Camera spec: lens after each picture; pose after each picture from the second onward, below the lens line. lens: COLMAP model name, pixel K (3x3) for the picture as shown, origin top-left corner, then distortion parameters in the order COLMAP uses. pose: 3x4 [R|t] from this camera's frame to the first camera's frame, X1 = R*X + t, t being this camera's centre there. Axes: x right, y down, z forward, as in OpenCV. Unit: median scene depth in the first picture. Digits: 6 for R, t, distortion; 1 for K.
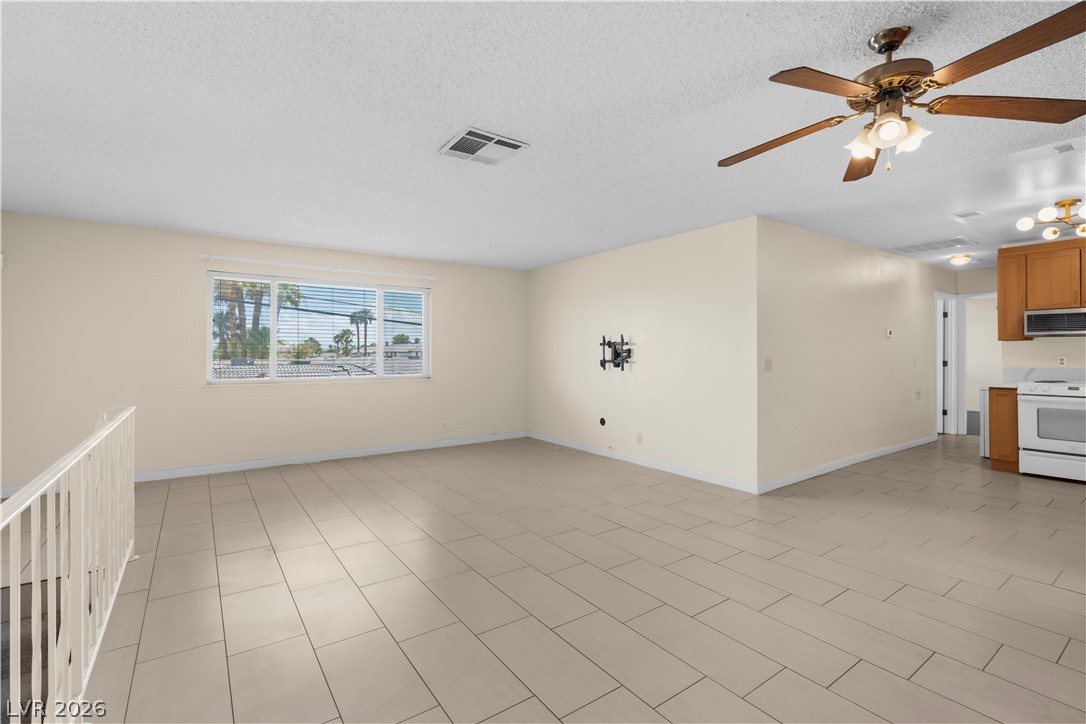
lens RADIAL K [[491.9, 0, 539.6], [0, 491.9, 359.2], [0, 0, 1]] dist [-0.004857, 0.002849]
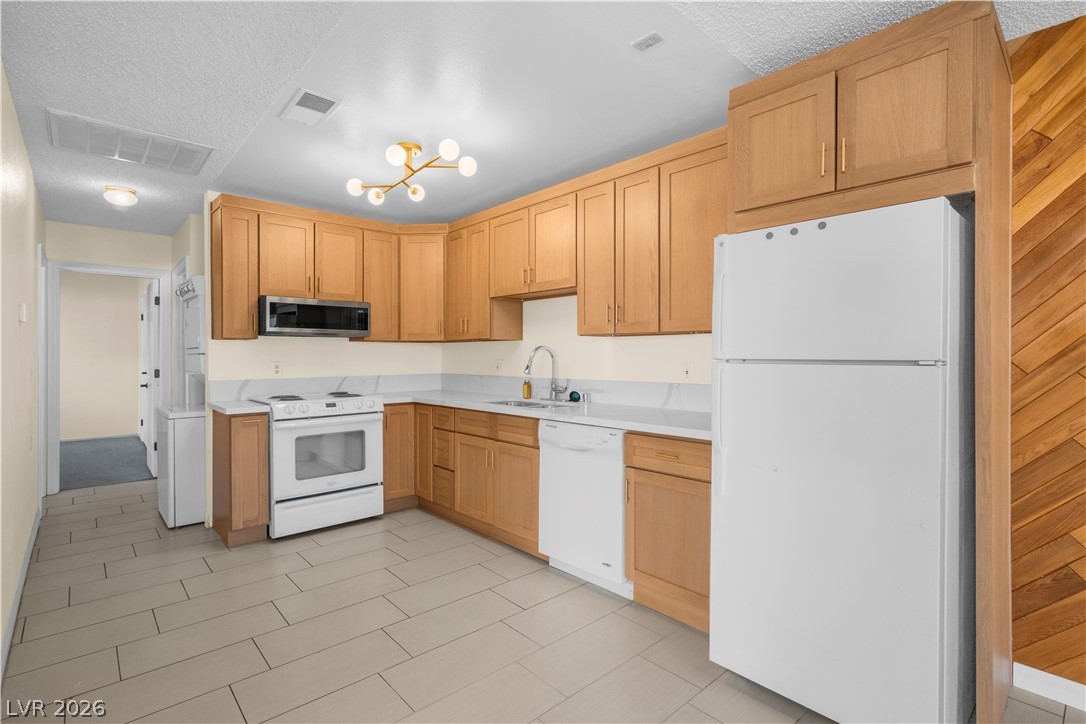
lens RADIAL K [[521.9, 0, 536.4], [0, 521.9, 356.9], [0, 0, 1]] dist [-0.002150, 0.000188]
pose [[-0.110974, -0.002148, 0.993821, 0.215980], [0.014486, 0.999888, 0.003778, -0.010247], [-0.993718, 0.014816, -0.110930, 0.649217]]
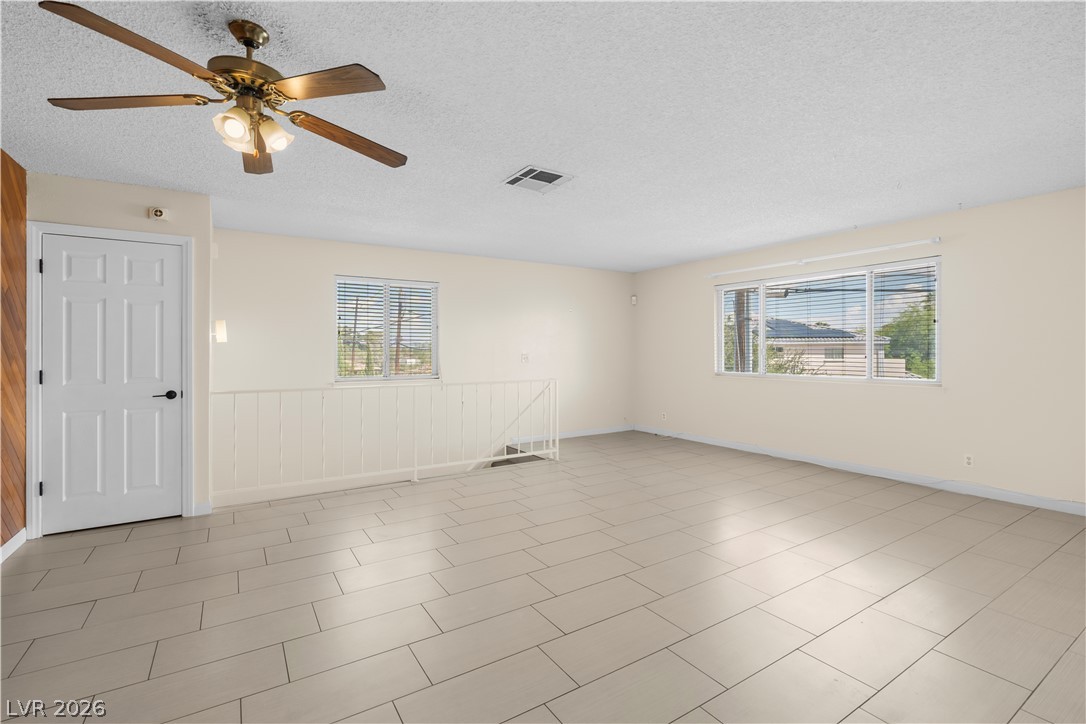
lens RADIAL K [[491.9, 0, 537.3], [0, 491.9, 351.0], [0, 0, 1]] dist [-0.004857, 0.002849]
pose [[-0.060355, -0.001198, -0.998176, 0.571684], [-0.010721, 0.999942, -0.000552, -0.004885], [0.998119, 0.010668, -0.060365, 0.564589]]
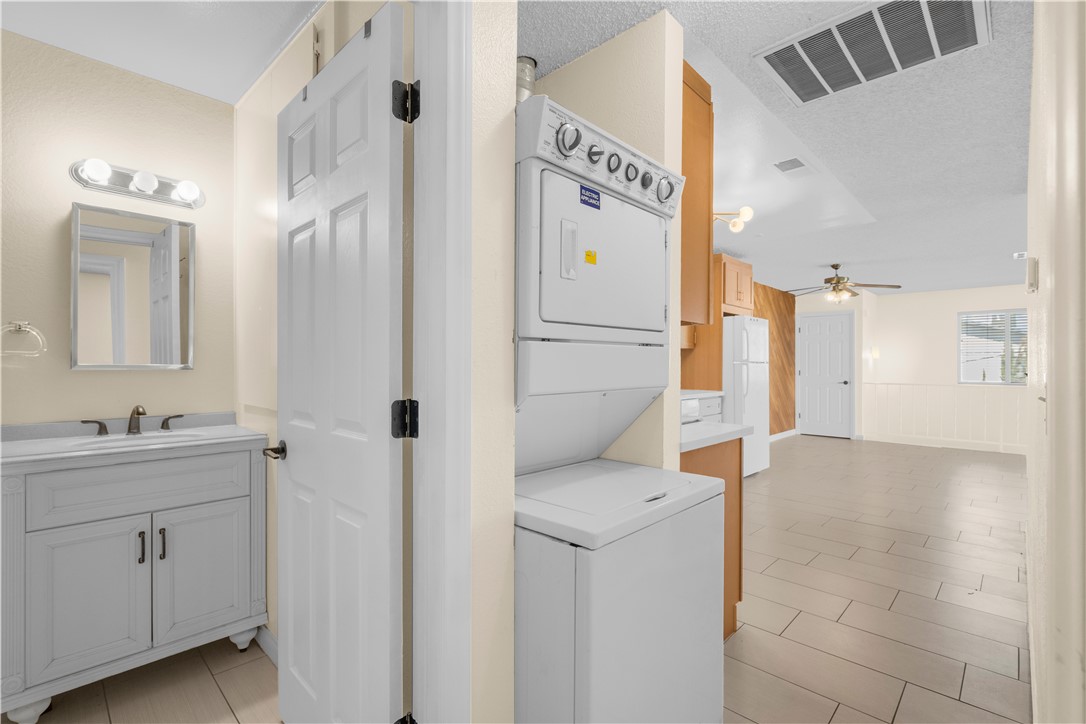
lens RADIAL K [[491.9, 0, 541.2], [0, 491.9, 365.0], [0, 0, 1]] dist [-0.004857, 0.002849]
pose [[-0.982867, -0.000609, -0.184315, 1.109431], [-0.002936, 0.999919, 0.012353, -0.008694], [0.184293, 0.012682, -0.982790, 1.313900]]
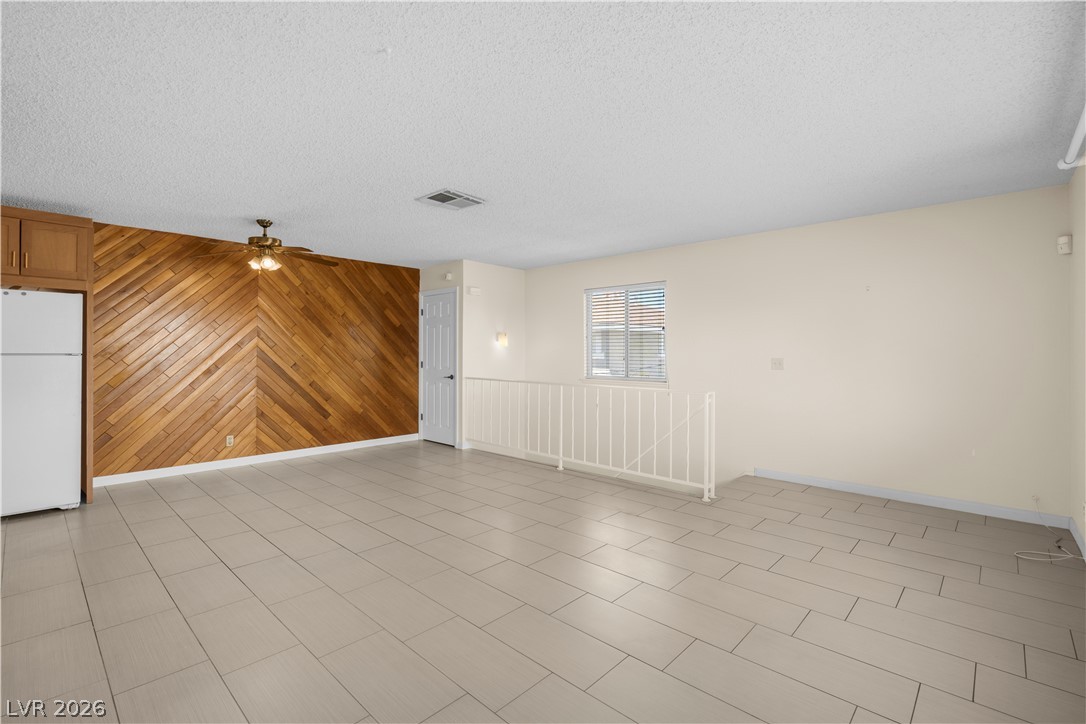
lens RADIAL K [[491.9, 0, 541.8], [0, 491.9, 350.6], [0, 0, 1]] dist [-0.004857, 0.002849]
pose [[-0.979184, -0.001692, -0.202969, -0.044140], [-0.004313, 0.999913, 0.012475, -0.020231], [0.202930, 0.013090, -0.979106, 1.239761]]
